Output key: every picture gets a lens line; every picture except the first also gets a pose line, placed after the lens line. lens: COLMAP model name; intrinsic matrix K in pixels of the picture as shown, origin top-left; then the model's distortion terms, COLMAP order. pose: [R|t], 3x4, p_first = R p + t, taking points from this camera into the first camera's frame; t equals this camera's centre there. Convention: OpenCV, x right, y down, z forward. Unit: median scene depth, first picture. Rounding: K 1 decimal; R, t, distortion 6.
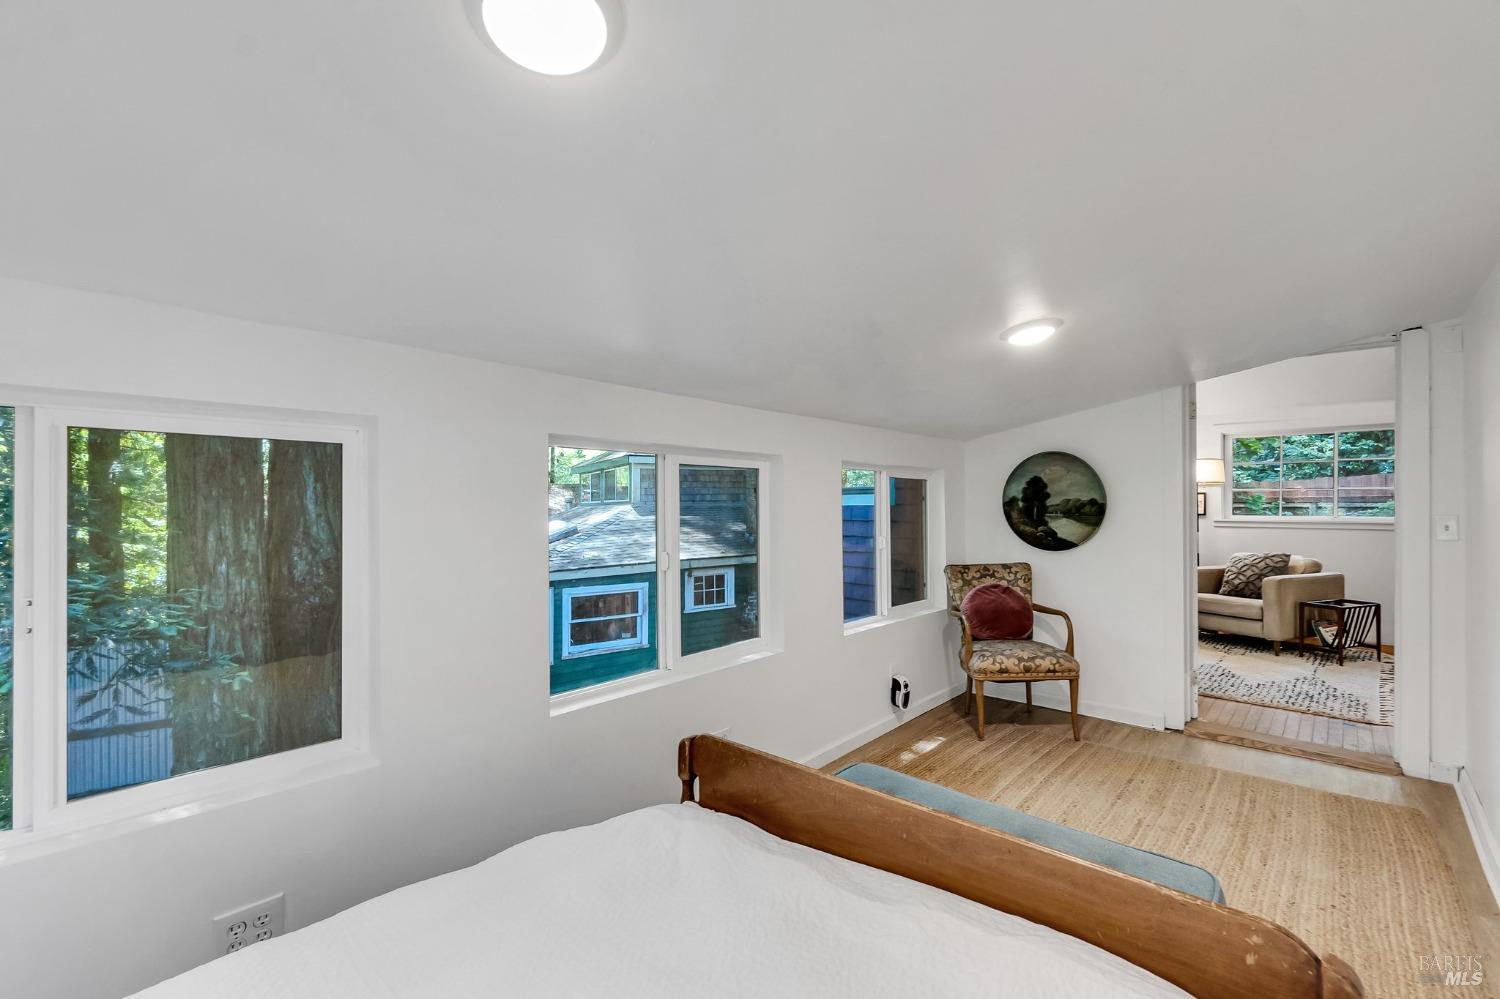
lens RADIAL K [[654.9, 0, 756.9], [0, 654.9, 504.9], [0, 0, 1]] dist [-0.009807, -0.000179]
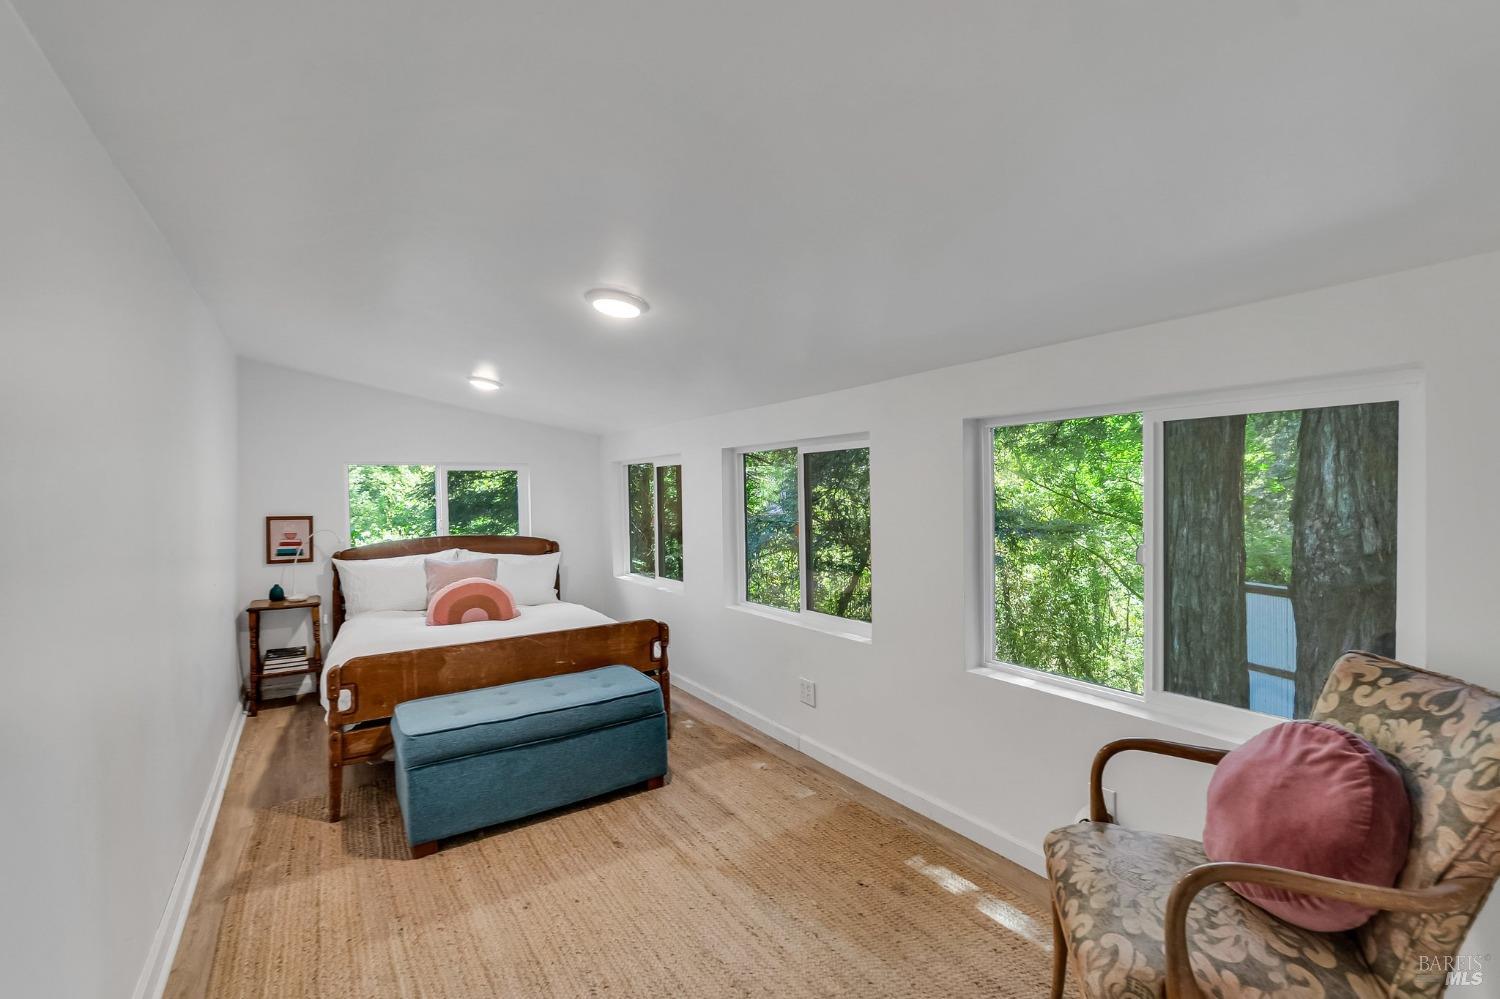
lens RADIAL K [[651.4, 0, 762.2], [0, 651.4, 504.1], [0, 0, 1]] dist [-0.006352, -0.000137]
pose [[-0.238302, 0.021563, -0.970952, 0.461620], [0.019421, 0.999659, 0.017434, 0.011914], [0.970997, -0.014702, -0.238640, 0.531613]]
